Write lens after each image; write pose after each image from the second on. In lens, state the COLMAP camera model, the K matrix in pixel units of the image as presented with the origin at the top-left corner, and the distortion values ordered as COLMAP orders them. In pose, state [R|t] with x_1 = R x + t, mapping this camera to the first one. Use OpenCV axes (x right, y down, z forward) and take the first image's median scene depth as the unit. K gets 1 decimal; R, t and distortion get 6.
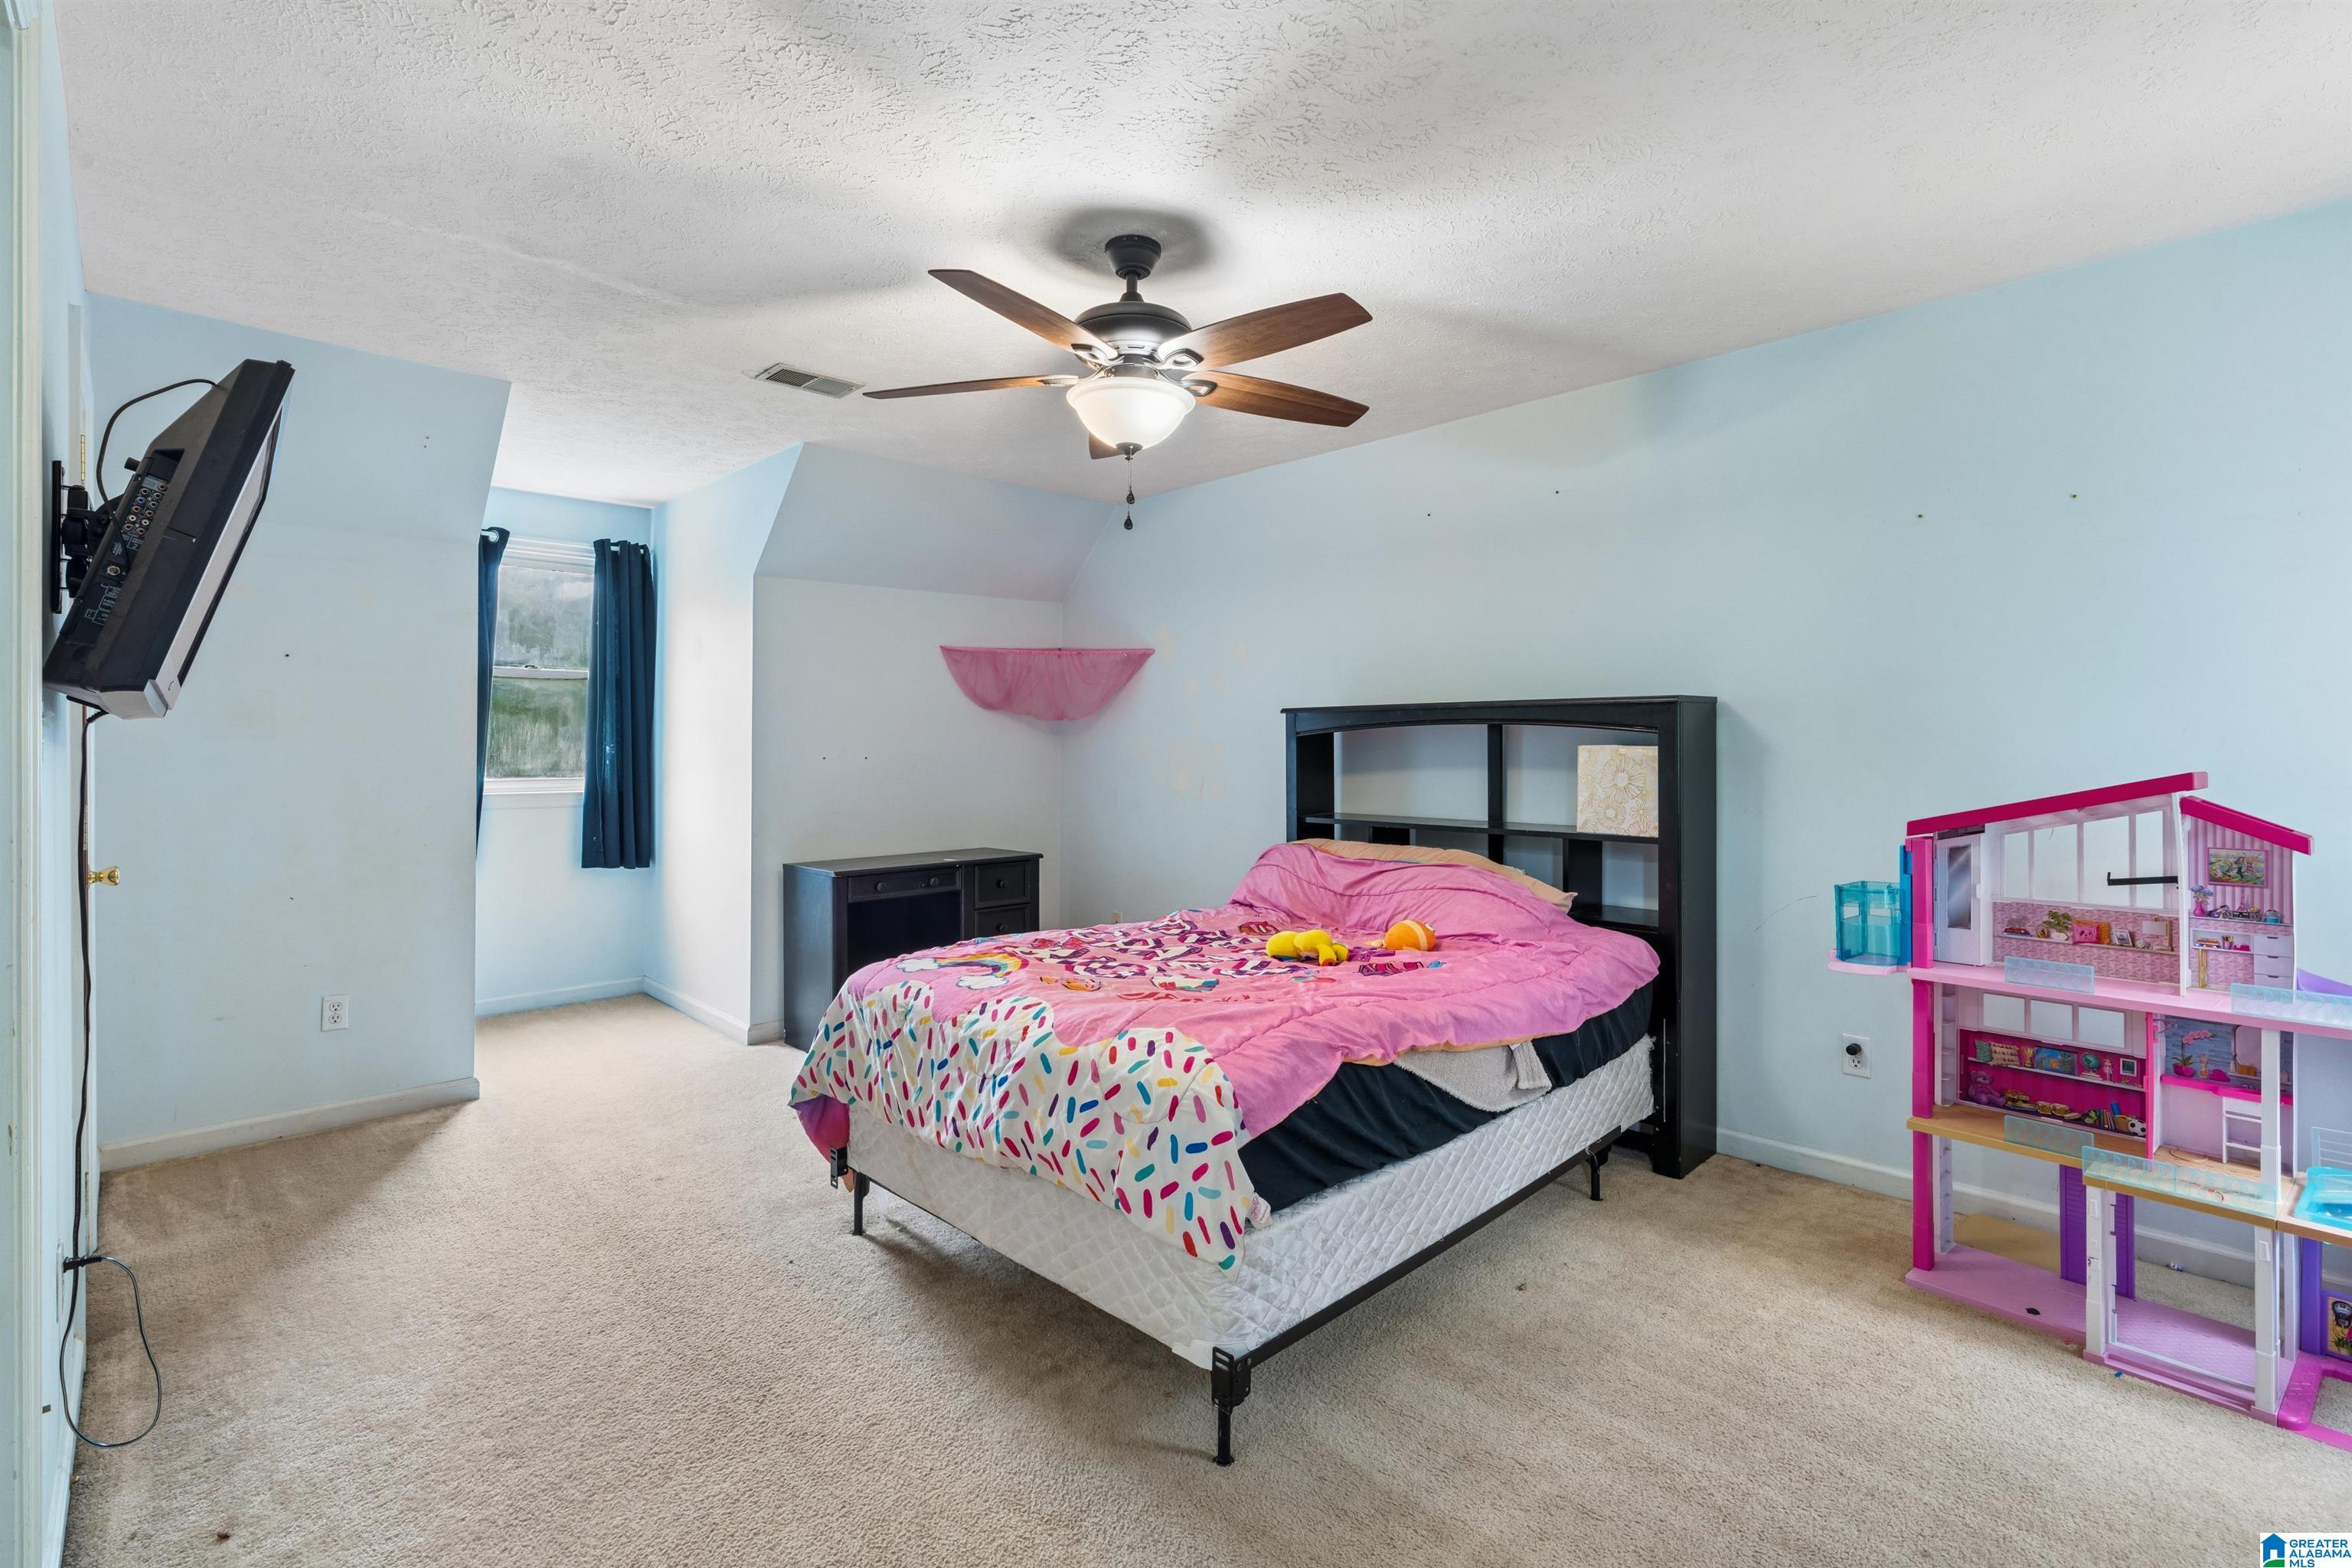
lens RADIAL K [[1065.7, 0, 1177.1], [0, 1065.7, 784.5], [0, 0, 1]] dist [-0.008393, 0.002144]
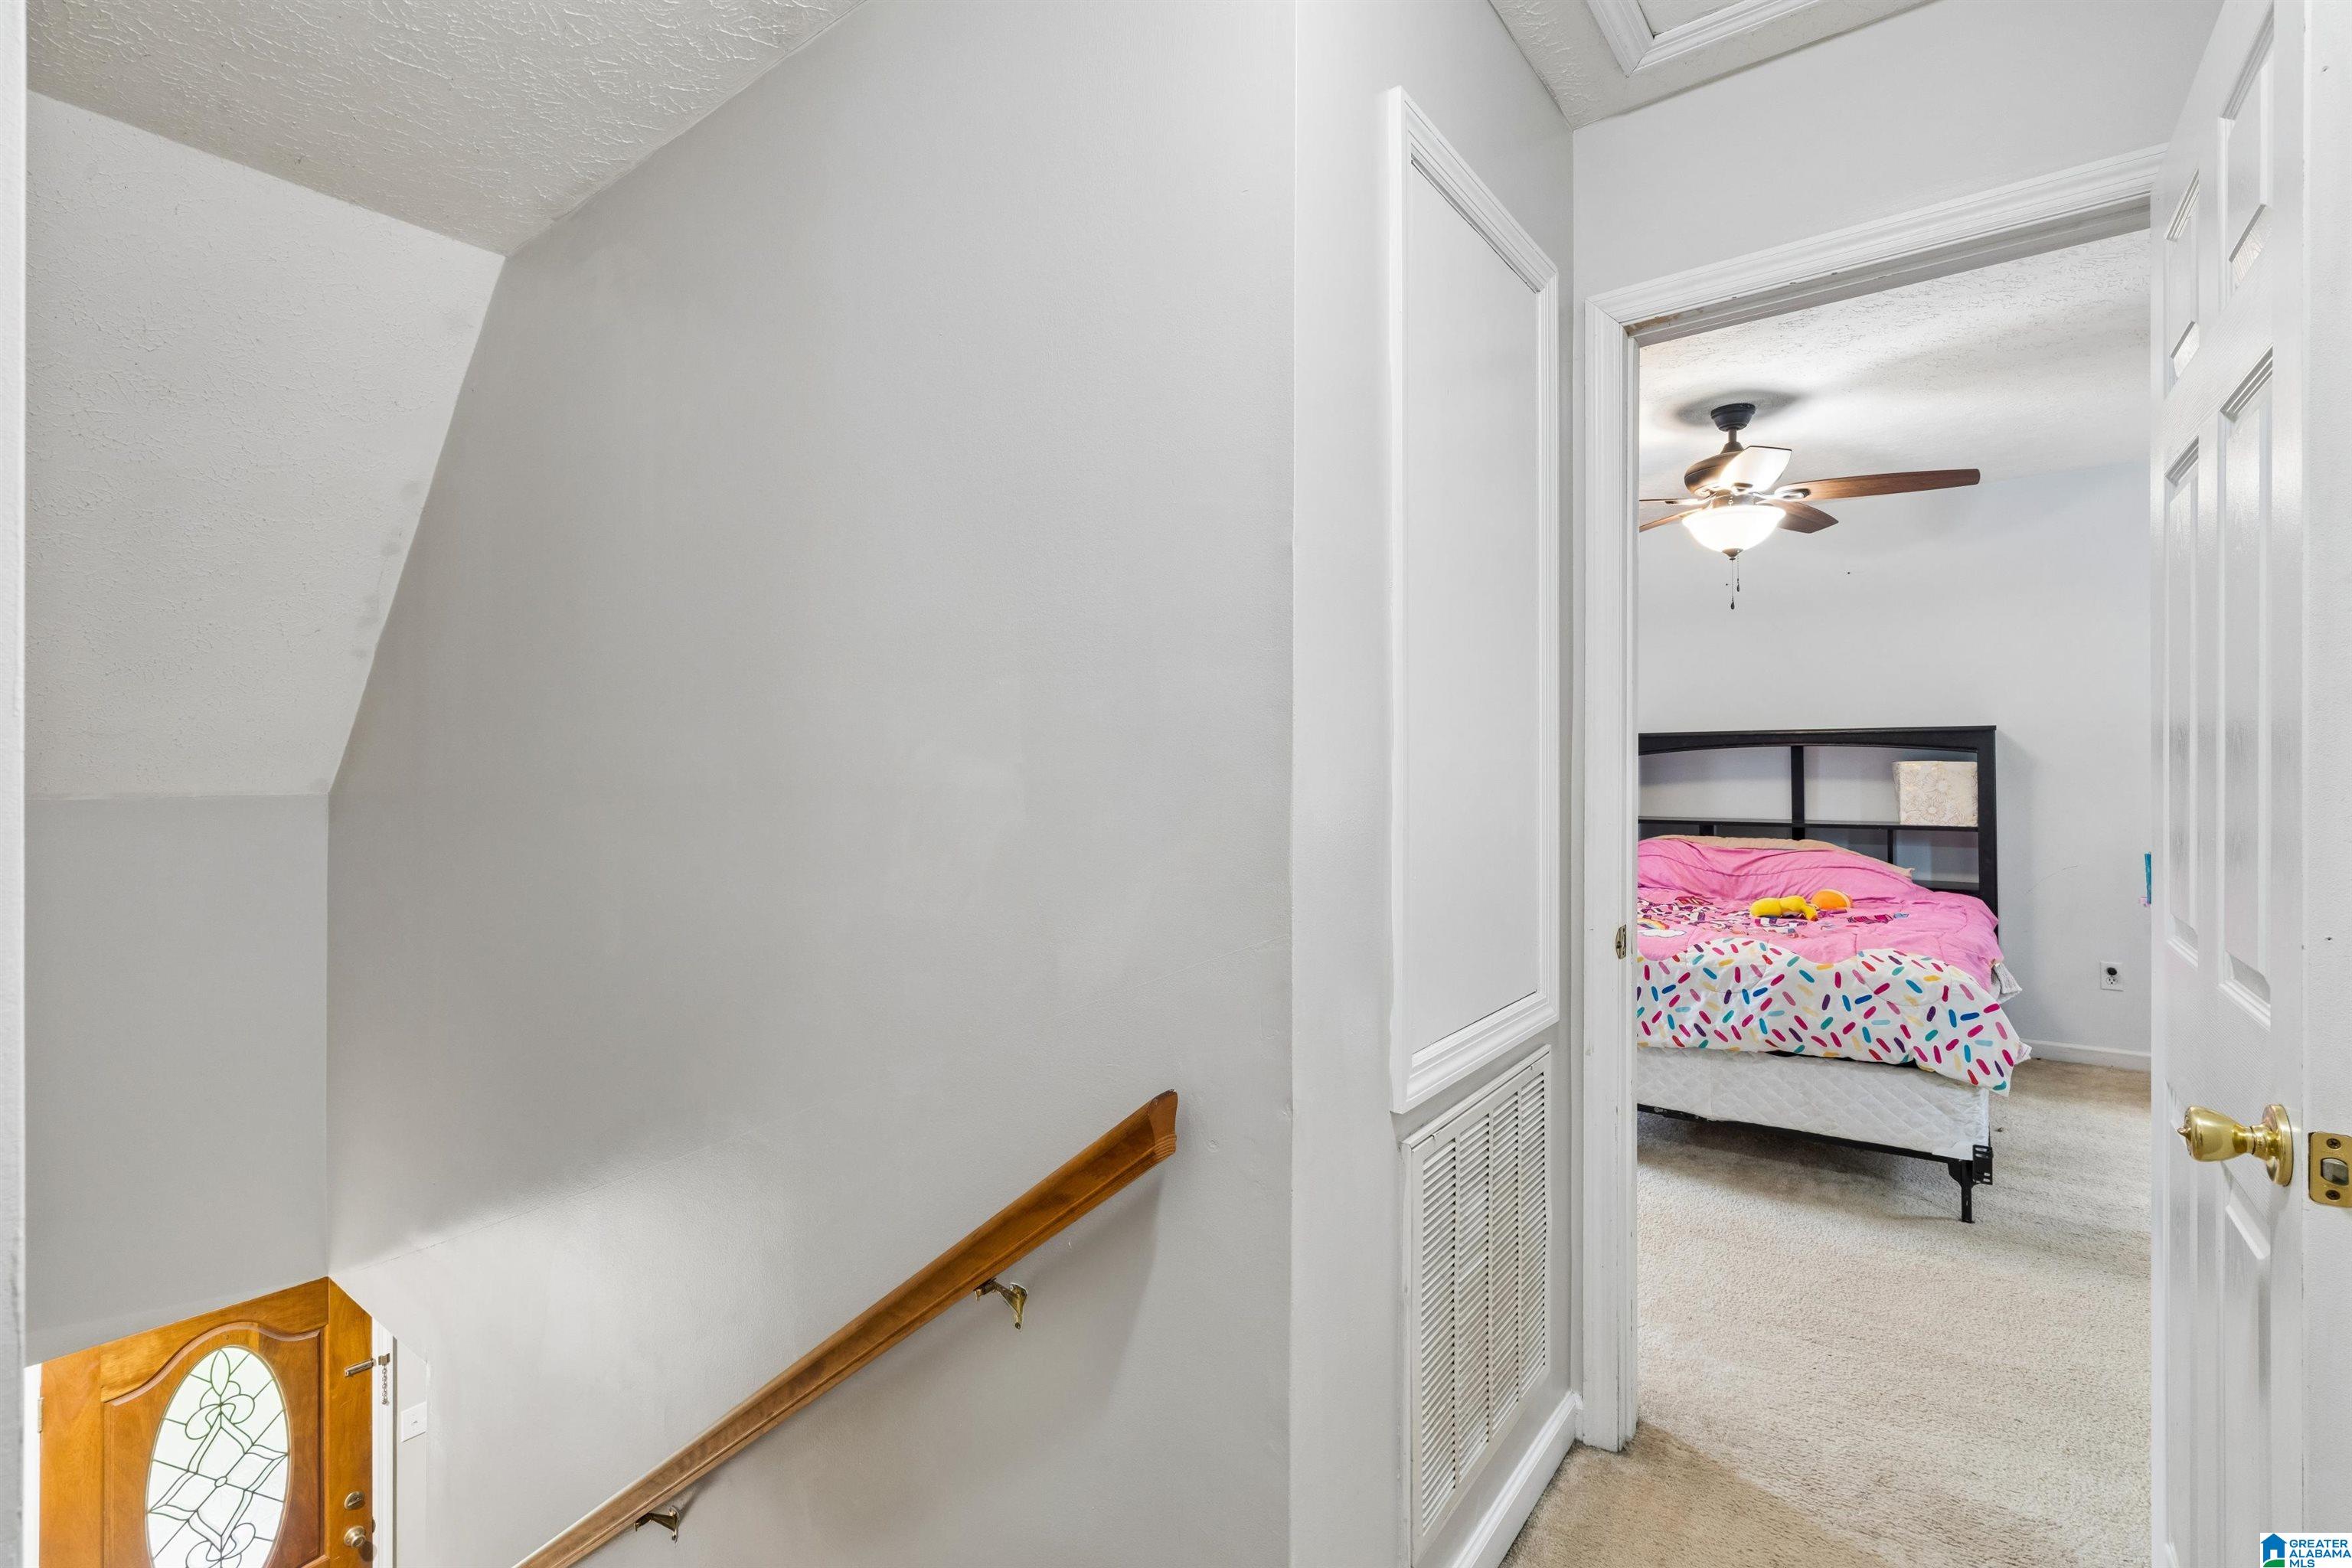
lens RADIAL K [[1065.7, 0, 1176.1], [0, 1065.7, 791.8], [0, 0, 1]] dist [-0.008393, 0.002144]
pose [[0.988326, -0.009836, 0.152036, -1.104855], [0.011479, 0.999885, -0.009933, 0.008101], [-0.151921, 0.011562, 0.988325, -0.304705]]
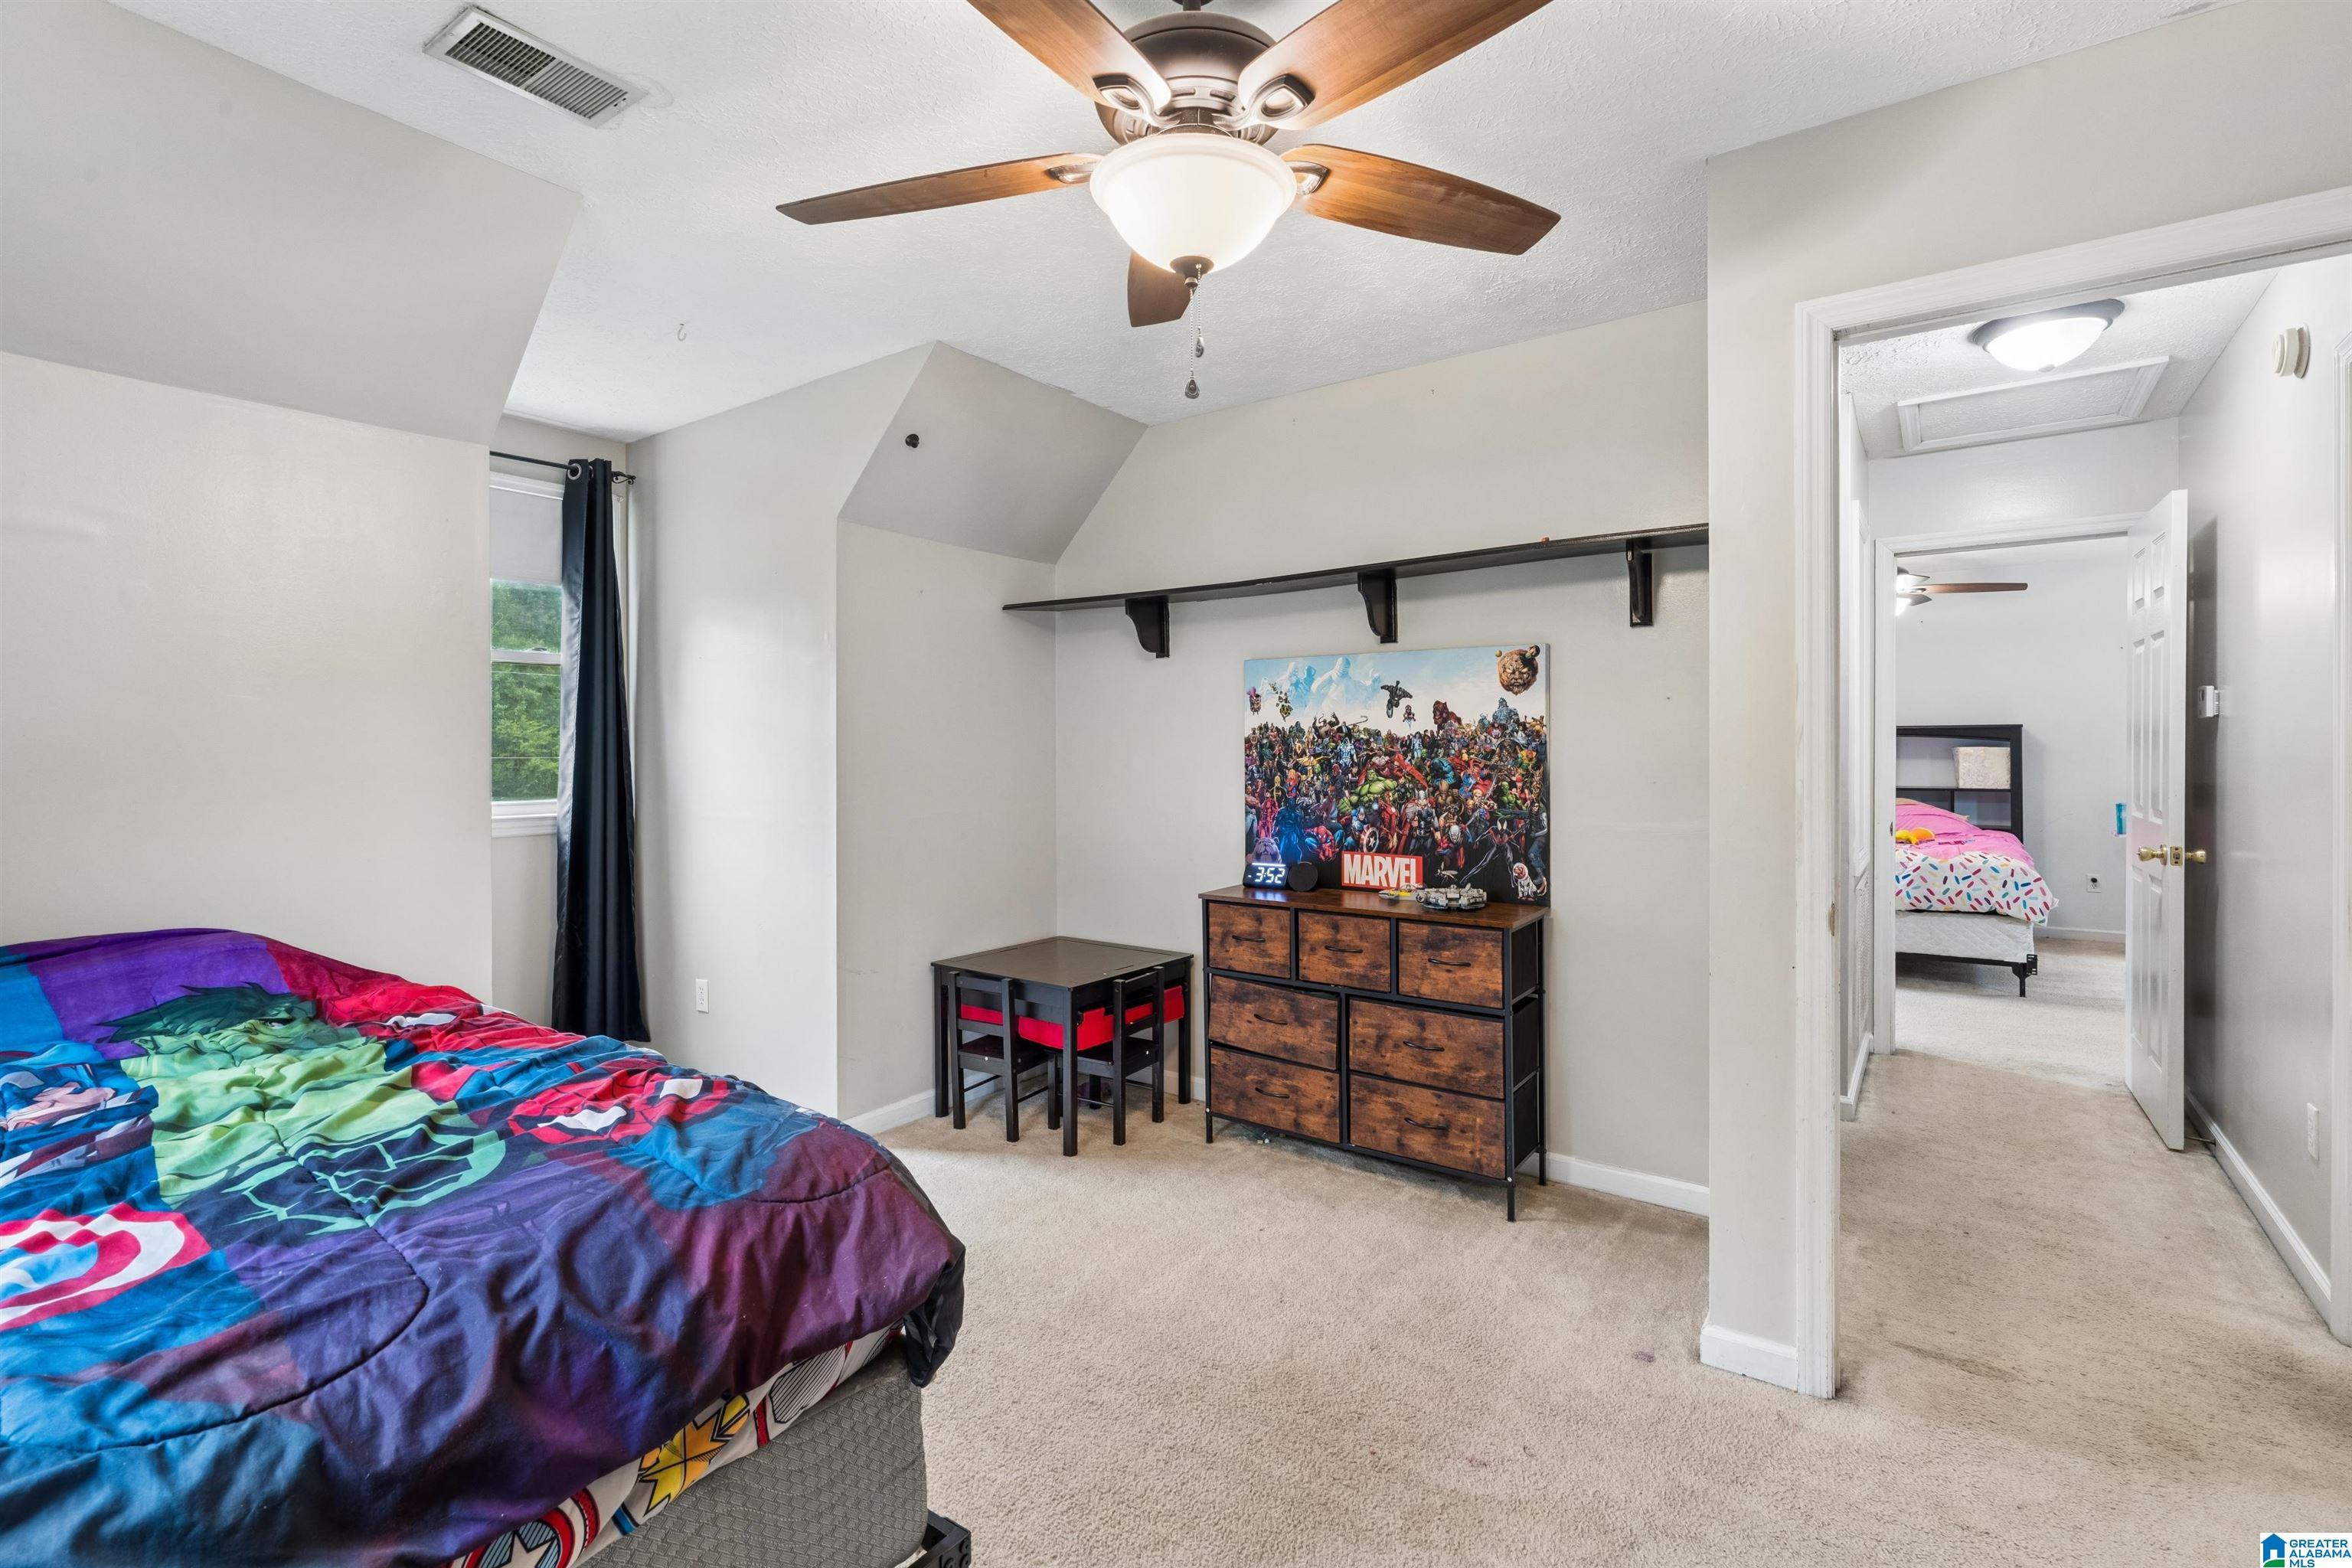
lens RADIAL K [[1065.7, 0, 1172.7], [0, 1065.7, 783.0], [0, 0, 1]] dist [-0.008393, 0.002144]
pose [[0.985119, -0.010153, 0.171572, -2.241901], [0.010578, 0.999943, -0.001560, 0.031697], [-0.171547, 0.003351, 0.985170, -1.186921]]
